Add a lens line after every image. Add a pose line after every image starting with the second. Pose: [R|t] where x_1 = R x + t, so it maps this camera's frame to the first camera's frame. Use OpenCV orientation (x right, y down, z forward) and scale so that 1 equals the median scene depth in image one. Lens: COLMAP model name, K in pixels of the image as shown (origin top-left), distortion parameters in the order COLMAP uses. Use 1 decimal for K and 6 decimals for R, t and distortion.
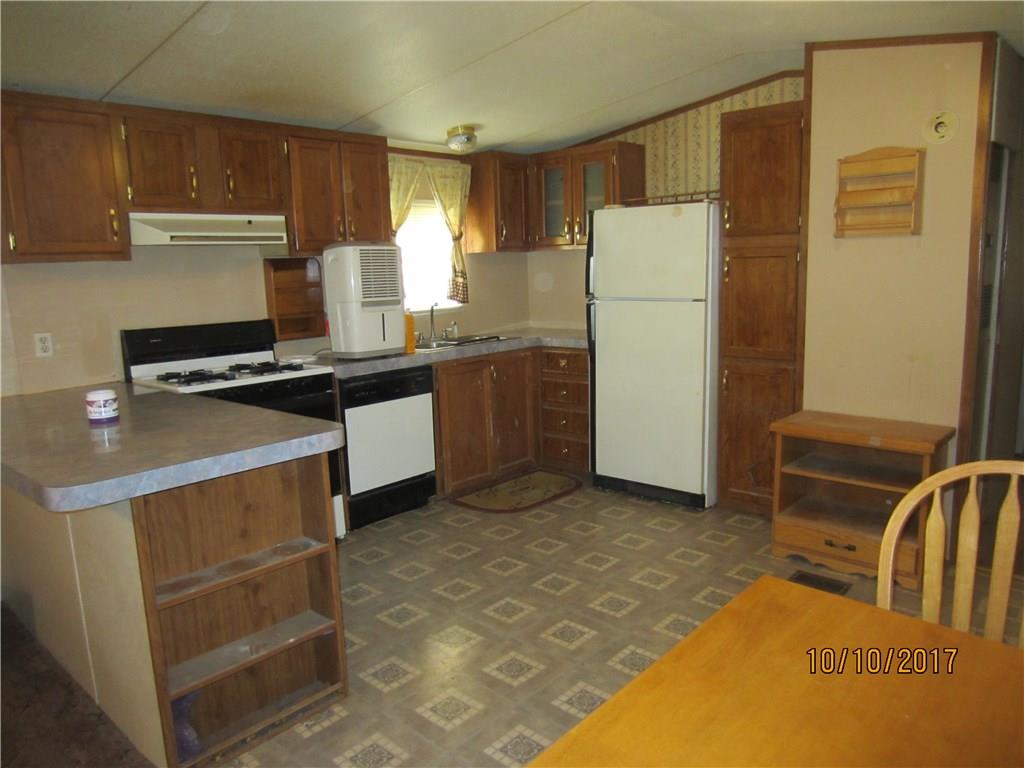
lens RADIAL K [[727.8, 0, 512.9], [0, 727.8, 380.4], [0, 0, 1]] dist [-0.012936, -0.001018]
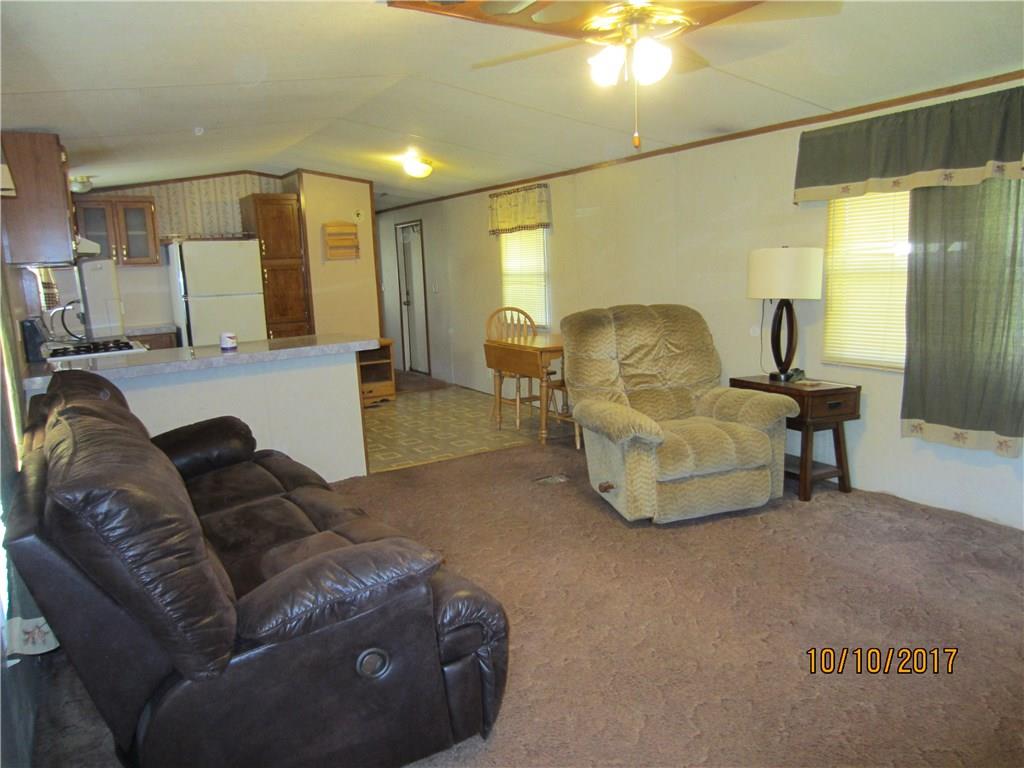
lens RADIAL K [[727.8, 0, 511.5], [0, 727.8, 386.6], [0, 0, 1]] dist [-0.012936, -0.001018]
pose [[0.257702, -0.136967, 0.956467, -1.379513], [0.189482, 0.977844, 0.088976, 0.077476], [-0.947463, 0.158304, 0.277945, -0.068794]]
